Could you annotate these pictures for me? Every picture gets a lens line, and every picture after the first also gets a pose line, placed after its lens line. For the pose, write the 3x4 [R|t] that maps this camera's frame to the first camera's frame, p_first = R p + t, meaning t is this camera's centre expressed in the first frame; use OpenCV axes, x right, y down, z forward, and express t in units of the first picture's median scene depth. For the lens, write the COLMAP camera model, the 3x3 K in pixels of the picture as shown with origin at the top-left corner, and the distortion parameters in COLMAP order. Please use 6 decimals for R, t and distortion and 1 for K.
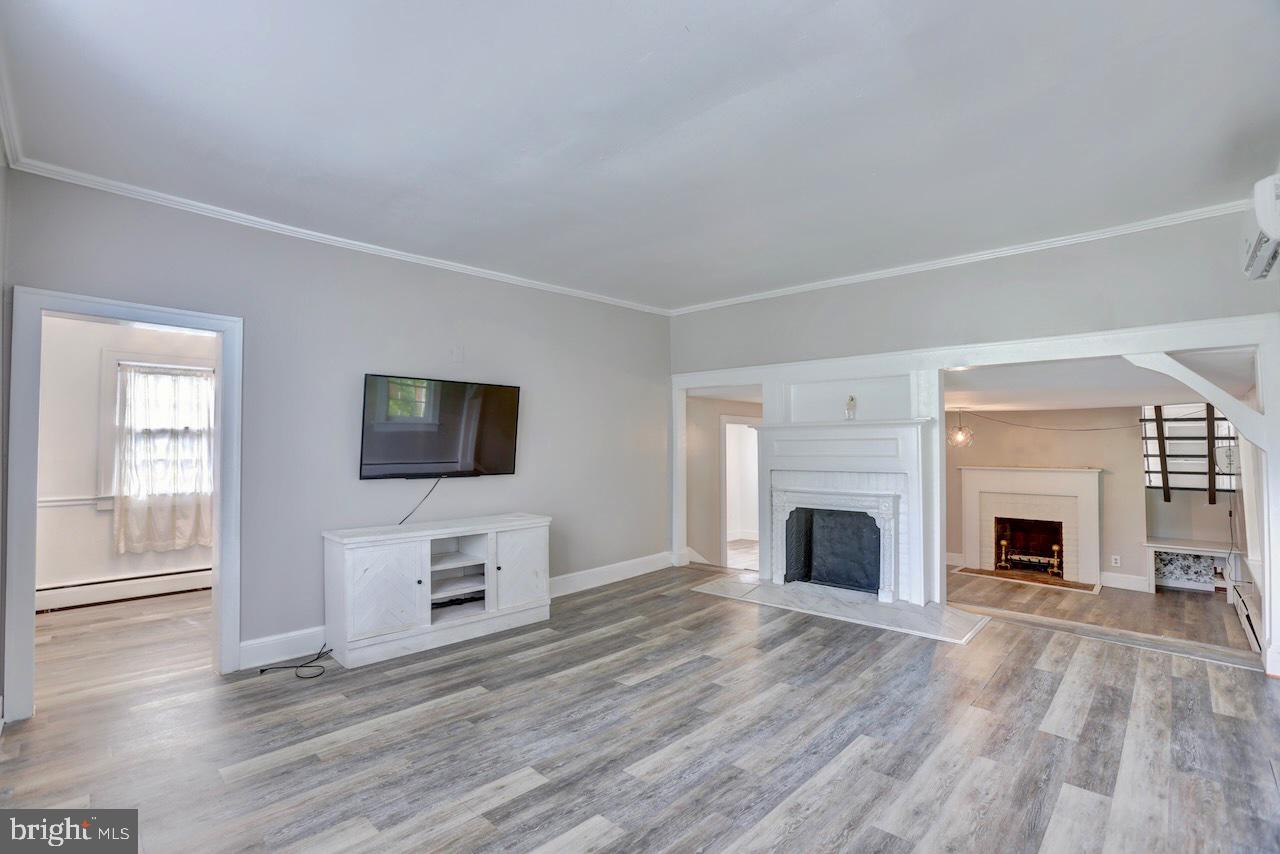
lens RADIAL K [[568.7, 0, 640.0], [0, 568.7, 427.0], [0, 0, 1]] dist [-0.063160, 0.020621]
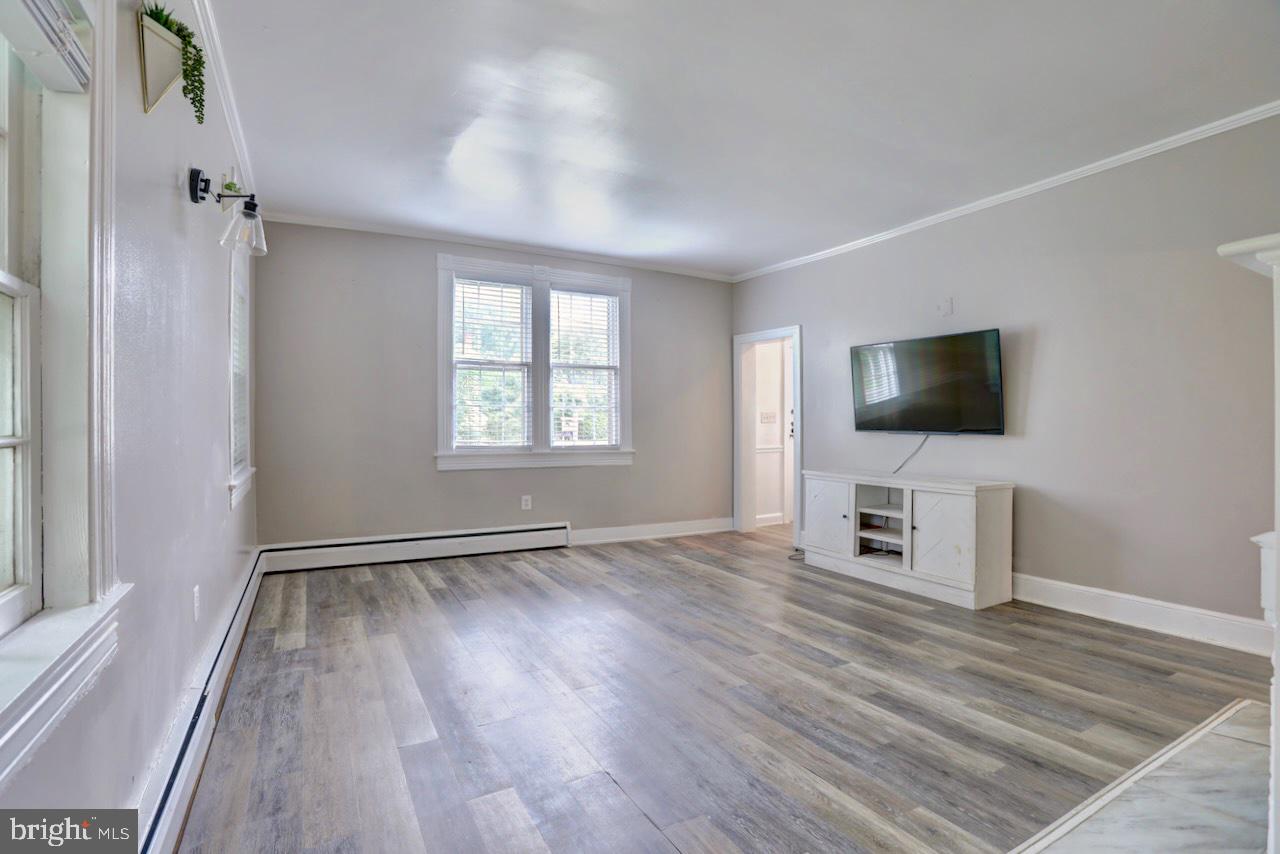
lens RADIAL K [[583.8, 0, 634.3], [0, 583.8, 425.5], [0, 0, 1]] dist [-0.082038, 0.036881]
pose [[-0.280123, 0.002080, -0.959962, 0.910292], [0.032841, 0.999433, -0.007418, 0.074712], [0.959402, -0.033604, -0.280032, 0.912247]]
